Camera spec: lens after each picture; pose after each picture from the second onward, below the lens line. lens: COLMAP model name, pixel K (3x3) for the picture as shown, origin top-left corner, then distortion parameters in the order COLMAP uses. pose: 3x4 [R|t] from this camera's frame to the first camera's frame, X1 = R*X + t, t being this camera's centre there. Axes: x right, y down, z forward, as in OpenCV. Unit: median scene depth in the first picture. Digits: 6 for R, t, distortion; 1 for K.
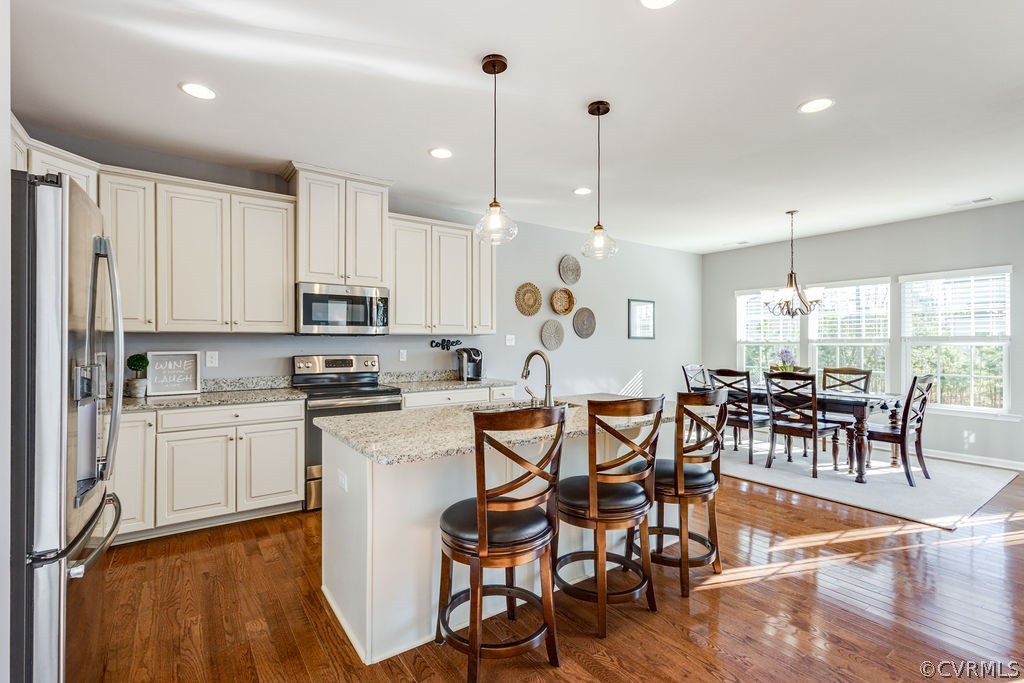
lens RADIAL K [[465.7, 0, 507.0], [0, 465.7, 336.6], [0, 0, 1]] dist [0.012804, 0.002660]
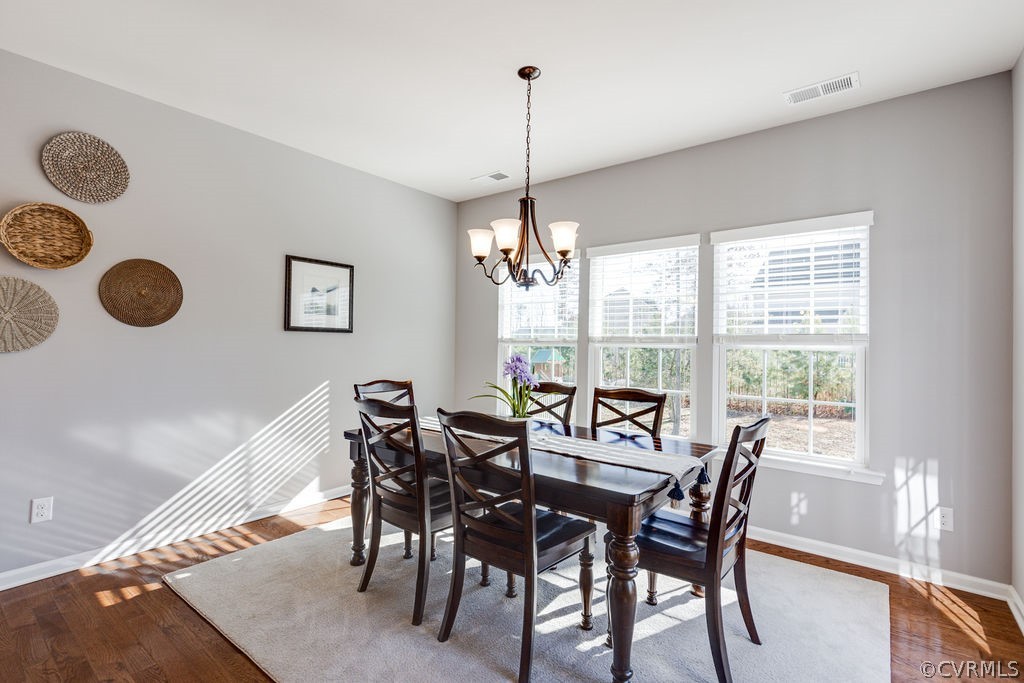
lens RADIAL K [[465.7, 0, 515.7], [0, 465.7, 342.3], [0, 0, 1]] dist [0.012804, 0.002660]
pose [[0.953724, 0.010766, 0.300490, 0.422474], [-0.017391, 0.999661, 0.019382, 0.003232], [-0.300180, -0.023711, 0.953588, 0.508045]]
